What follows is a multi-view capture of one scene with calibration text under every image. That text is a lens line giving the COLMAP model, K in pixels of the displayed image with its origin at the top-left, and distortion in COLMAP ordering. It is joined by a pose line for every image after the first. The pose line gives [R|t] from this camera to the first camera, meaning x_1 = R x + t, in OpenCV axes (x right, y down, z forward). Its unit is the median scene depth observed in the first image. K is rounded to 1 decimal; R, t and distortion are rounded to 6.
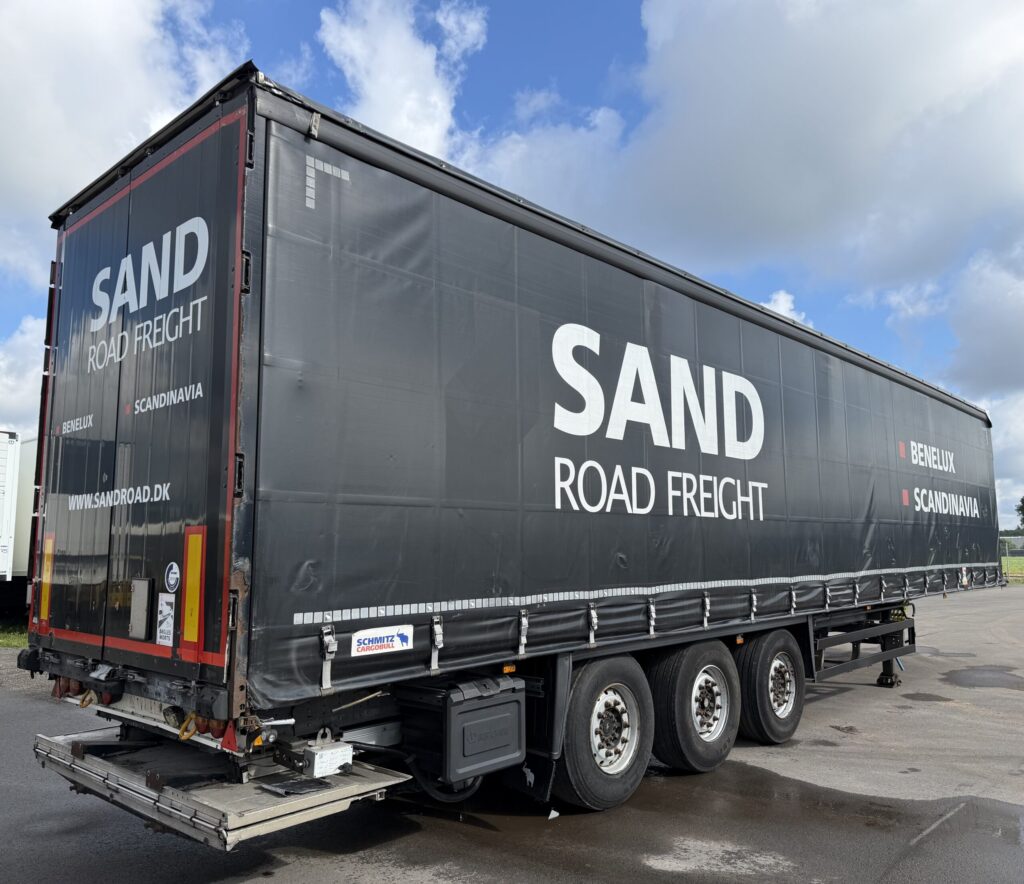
lens RADIAL K [[795.2, 0, 517.1], [0, 795.2, 435.0], [0, 0, 1]] dist [0.053009, 0.007502]
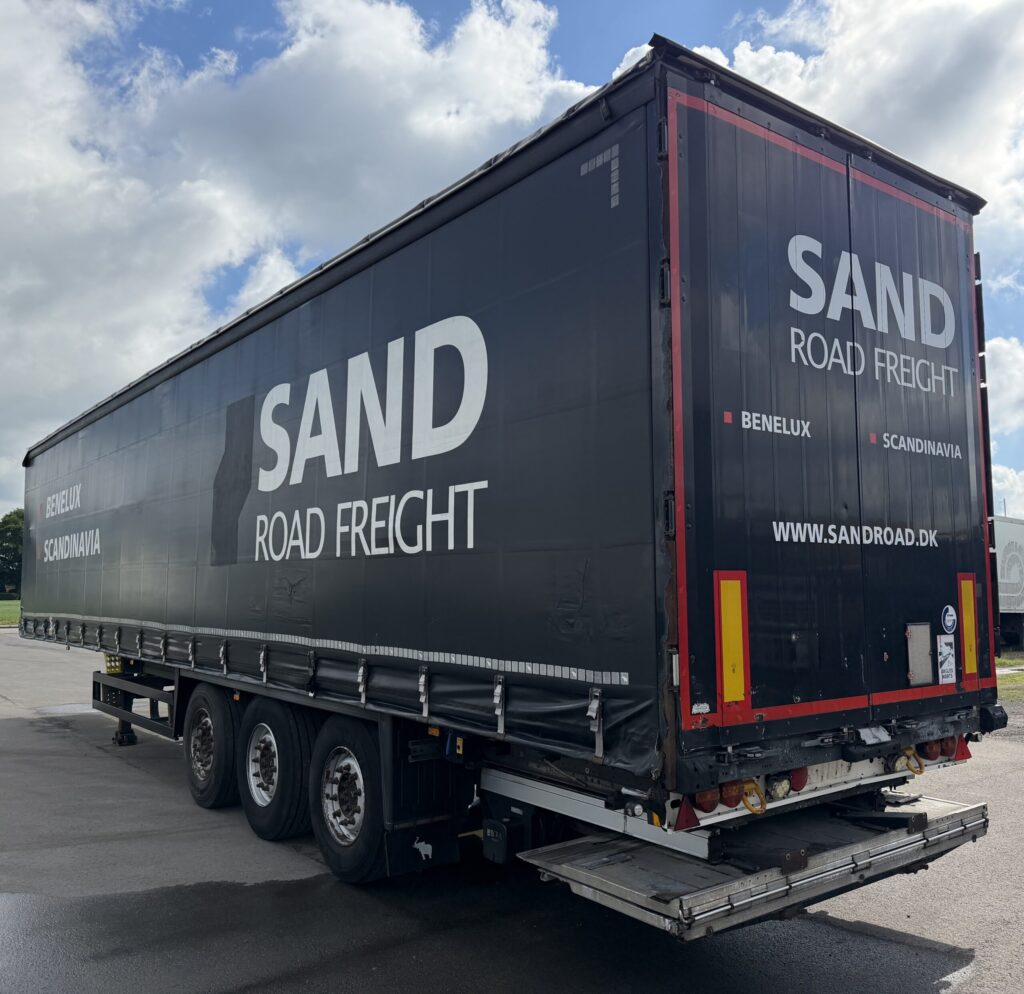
lens RADIAL K [[870.3, 0, 513.7], [0, 870.3, 495.8], [0, 0, 1]] dist [0.118561, -0.016477]
pose [[0.162837, 0.102531, 0.981311, -1.636931], [-0.123661, 0.988864, -0.082800, 0.175998], [-0.978873, -0.107867, 0.173703, 1.315963]]
